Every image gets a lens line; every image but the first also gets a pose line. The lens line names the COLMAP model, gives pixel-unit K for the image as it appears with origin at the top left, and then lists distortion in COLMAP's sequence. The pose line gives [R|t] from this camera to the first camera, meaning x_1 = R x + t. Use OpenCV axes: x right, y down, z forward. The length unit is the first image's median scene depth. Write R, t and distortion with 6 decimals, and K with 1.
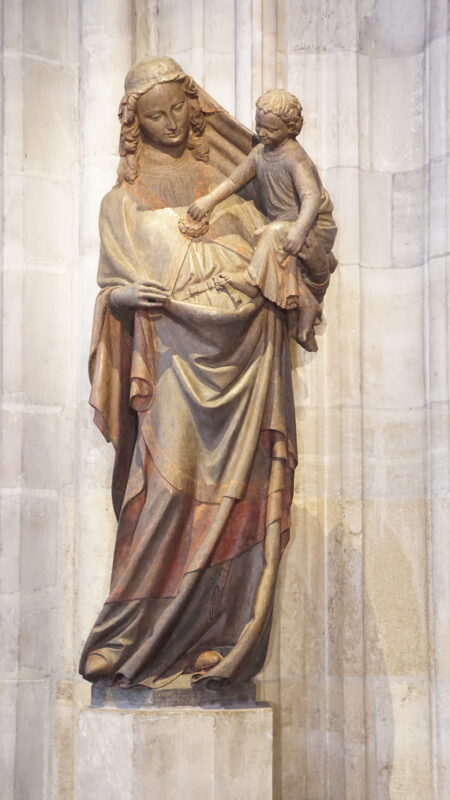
lens RADIAL K [[1830.0, 0, 229.1], [0, 1830.0, 390.6], [0, 0, 1]] dist [0.269814, 0.557956]
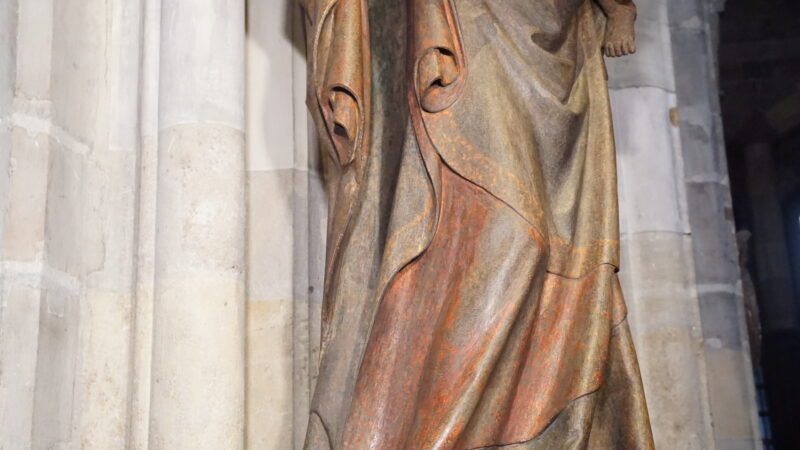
lens RADIAL K [[970.5, 0, 400.0], [0, 970.5, 225.0], [0, 0, 1]] dist [0.024035, 0.327997]
pose [[0.788929, 0.117769, 0.603093, -0.227314], [-0.037377, 0.988842, -0.144202, 0.087659], [-0.613346, 0.091223, 0.784528, 0.757829]]
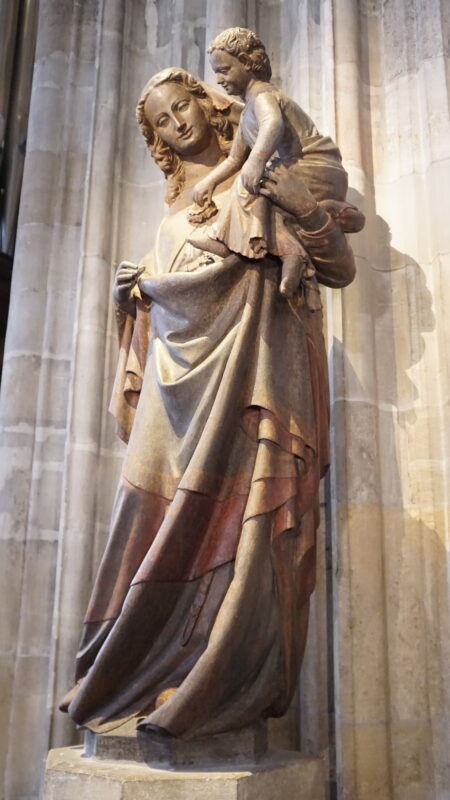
lens RADIAL K [[789.6, 0, 226.2], [0, 789.6, 394.5], [0, 0, 1]] dist [-0.085647, 0.214004]
pose [[0.817747, -0.152870, -0.554906, 0.201293], [0.048859, 0.979042, -0.197712, 0.082200], [0.573500, 0.134566, 0.808078, 0.691901]]
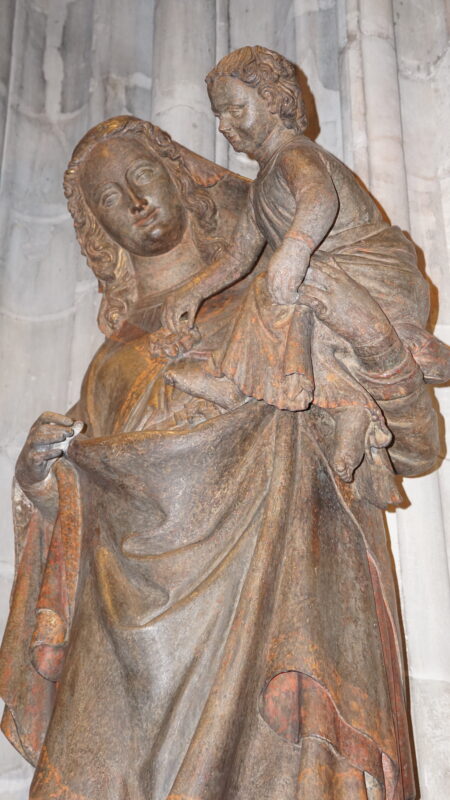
lens RADIAL K [[1221.8, 0, 226.9], [0, 1221.8, 397.1], [0, 0, 1]] dist [0.161954, 0.688220]
pose [[0.883135, -0.240358, -0.402866, 0.141567], [0.054190, 0.905290, -0.421323, 0.083483], [0.465979, 0.350253, 0.812518, 0.708482]]
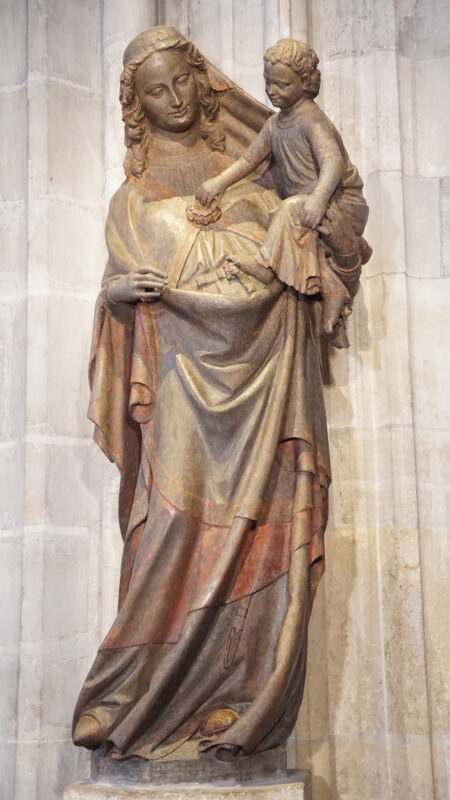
lens RADIAL K [[1221.8, 0, 226.9], [0, 1221.8, 397.1], [0, 0, 1]] dist [0.161954, 0.688220]
pose [[0.992730, -0.037554, -0.114355, 0.055695], [0.027601, 0.995790, -0.087409, 0.049519], [0.117156, 0.083617, 0.989587, 0.426721]]
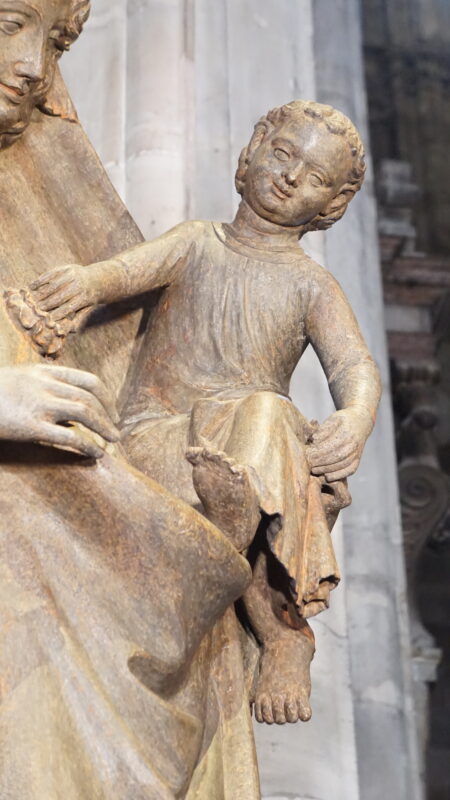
lens RADIAL K [[1830.0, 0, 229.1], [0, 1830.0, 390.6], [0, 0, 1]] dist [0.269814, 0.557956]
pose [[0.618162, 0.423124, 0.662451, -0.224824], [-0.075243, 0.870741, -0.485951, 0.089747], [-0.782441, 0.250552, 0.570096, 0.771751]]
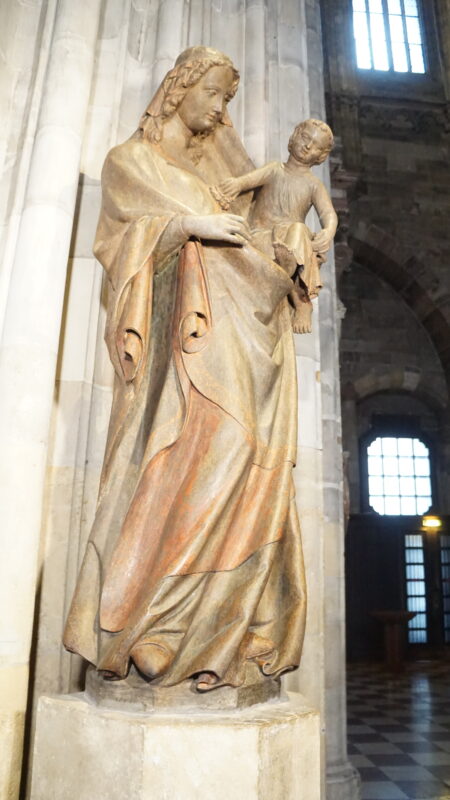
lens RADIAL K [[627.7, 0, 225.0], [0, 627.7, 400.0], [0, 0, 1]] dist [-0.190082, 0.146561]
pose [[0.663235, 0.227889, 0.712872, -0.238151], [-0.107137, 0.971613, -0.210926, 0.092141], [-0.740703, 0.063518, 0.668823, 0.772949]]
